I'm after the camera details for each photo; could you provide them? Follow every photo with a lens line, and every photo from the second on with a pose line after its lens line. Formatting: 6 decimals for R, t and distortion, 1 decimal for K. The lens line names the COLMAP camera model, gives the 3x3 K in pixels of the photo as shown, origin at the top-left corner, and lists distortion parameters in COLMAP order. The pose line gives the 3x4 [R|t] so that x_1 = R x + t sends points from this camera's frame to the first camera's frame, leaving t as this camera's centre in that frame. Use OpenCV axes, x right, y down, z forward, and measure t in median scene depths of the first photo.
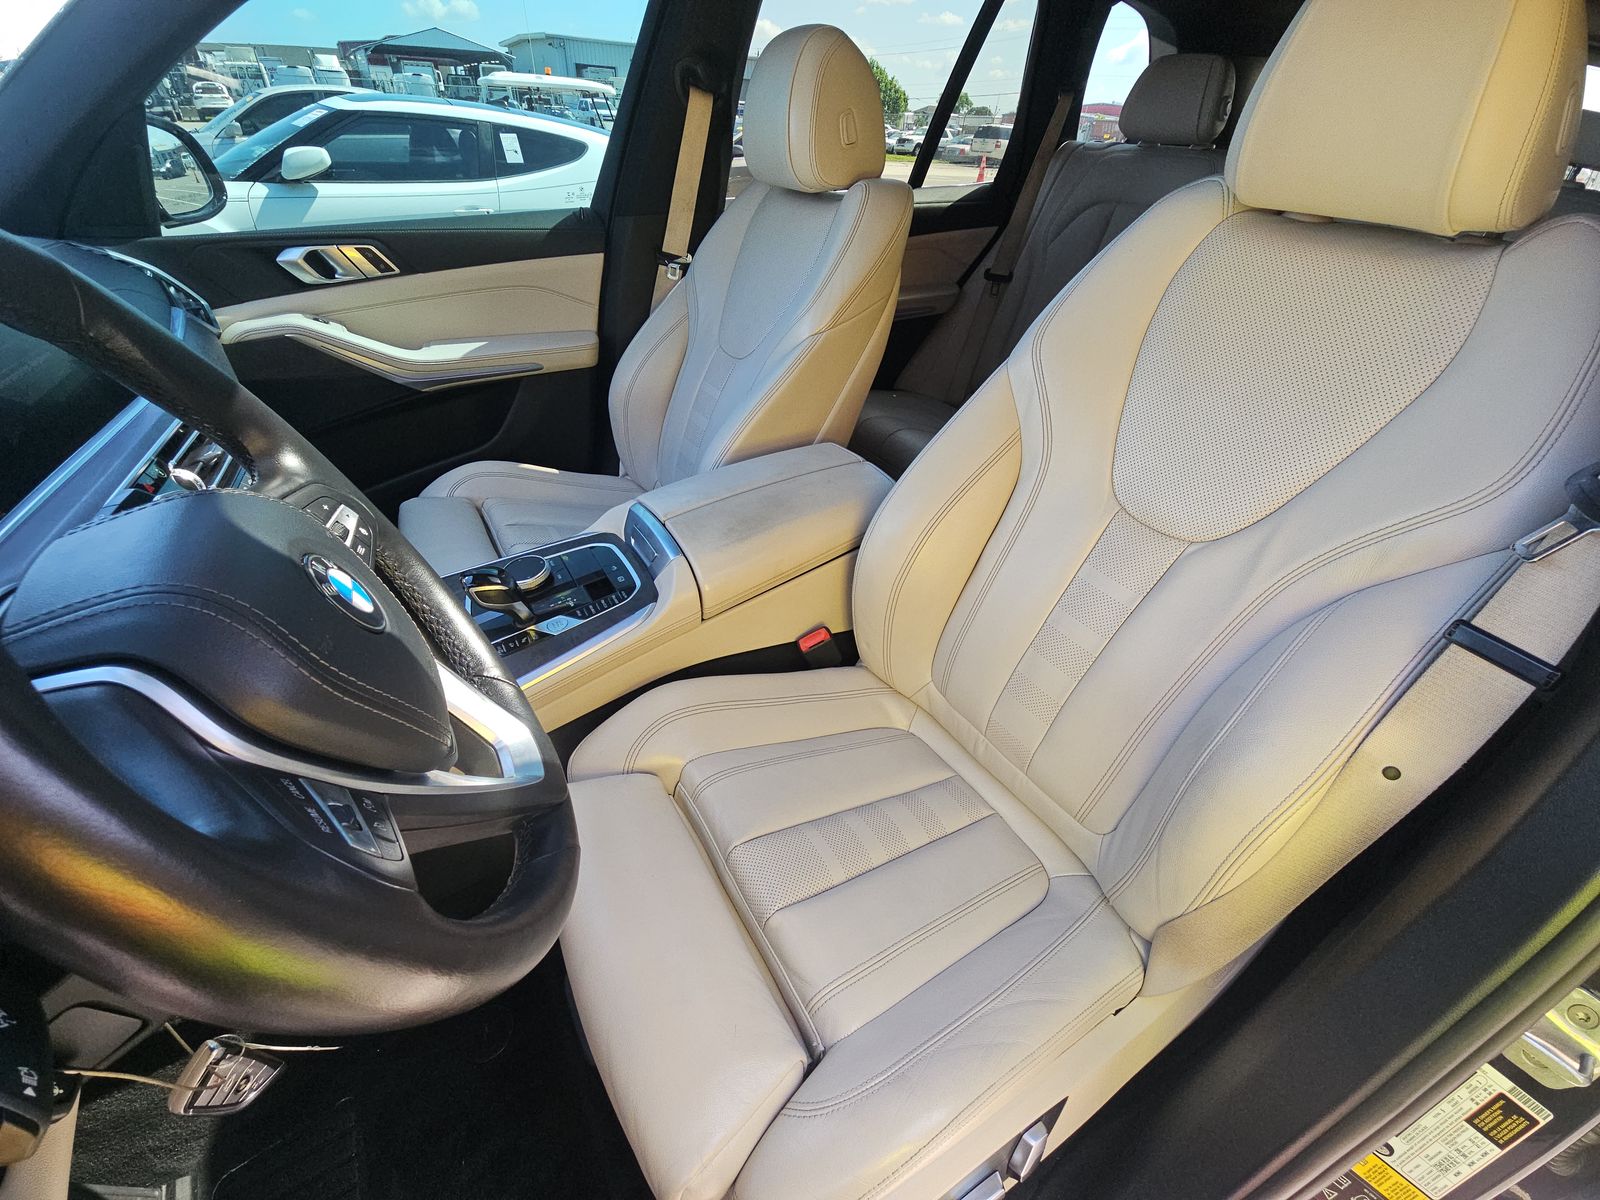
lens RADIAL K [[643.1, 0, 796.3], [0, 643.1, 597.0], [0, 0, 1]] dist [0.010259, -0.009803]
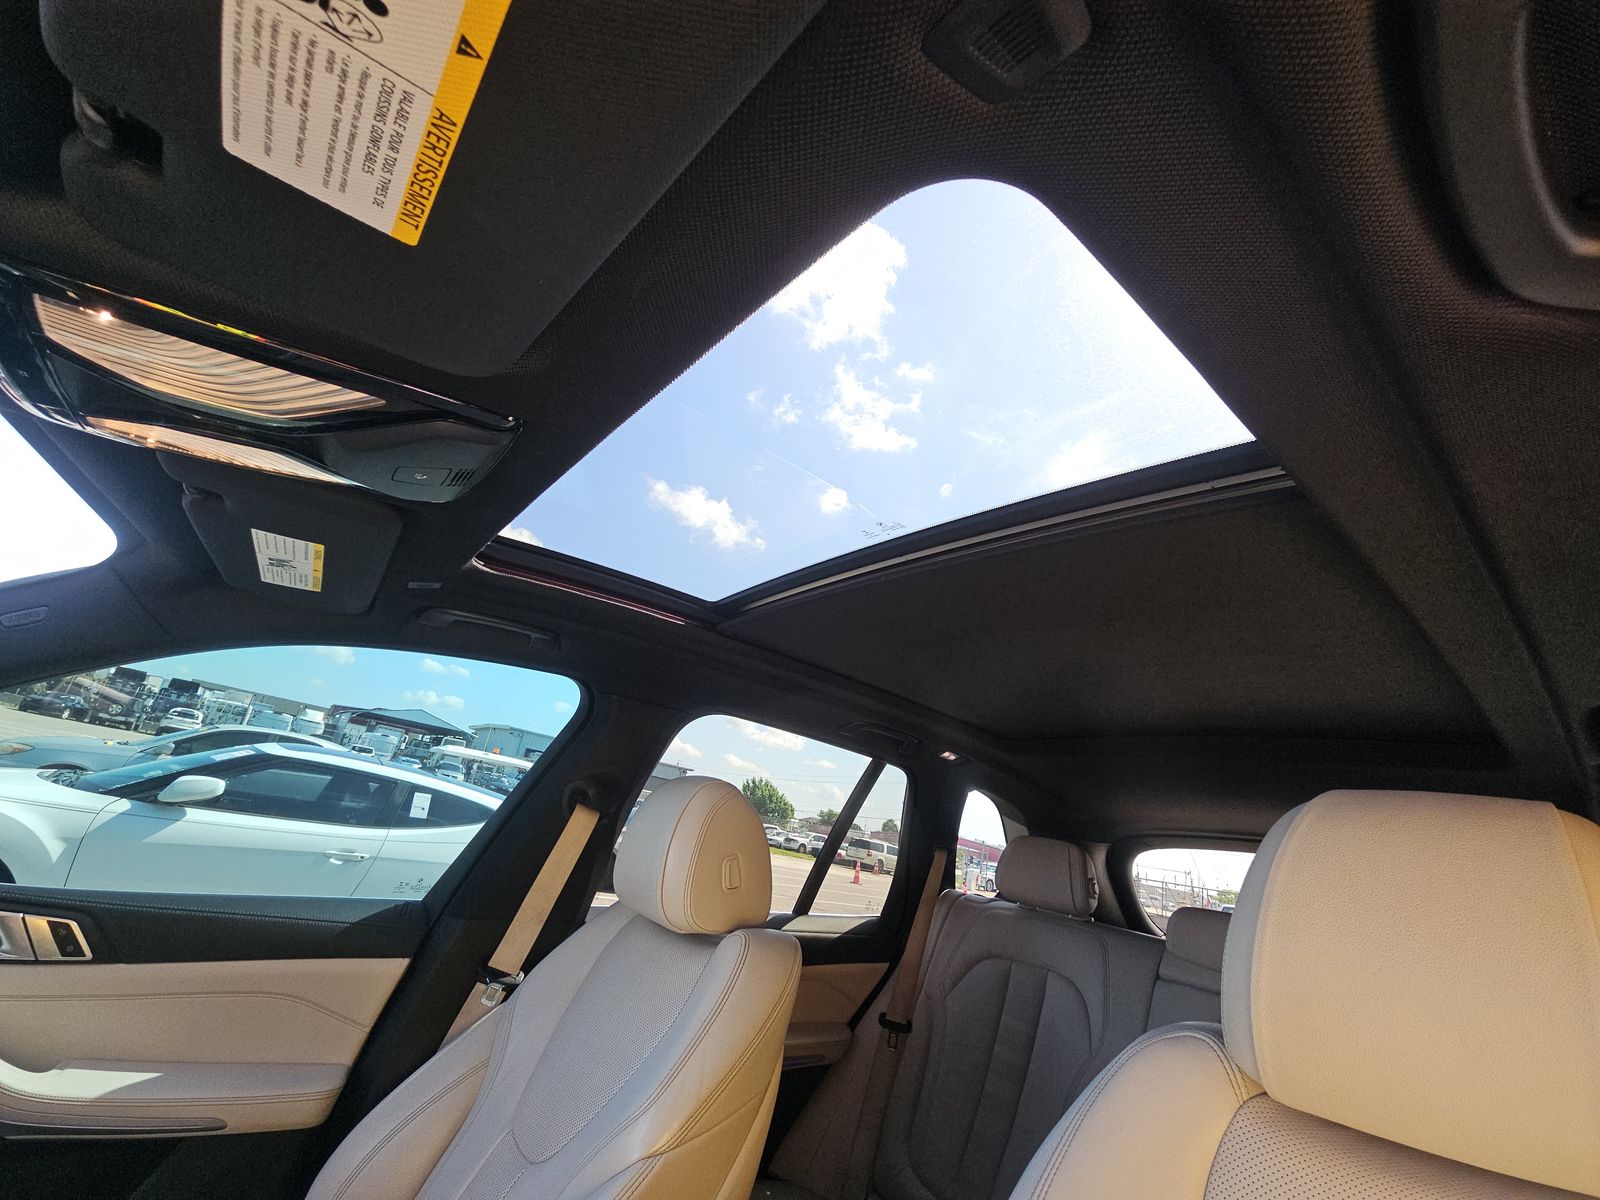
lens RADIAL K [[643.1, 0, 796.3], [0, 643.1, 597.0], [0, 0, 1]] dist [0.010259, -0.009803]
pose [[0.981823, 0.166786, 0.090587, 0.016095], [-0.019624, 0.563927, -0.825591, -0.139246], [-0.188782, 0.808807, 0.556950, 0.117098]]
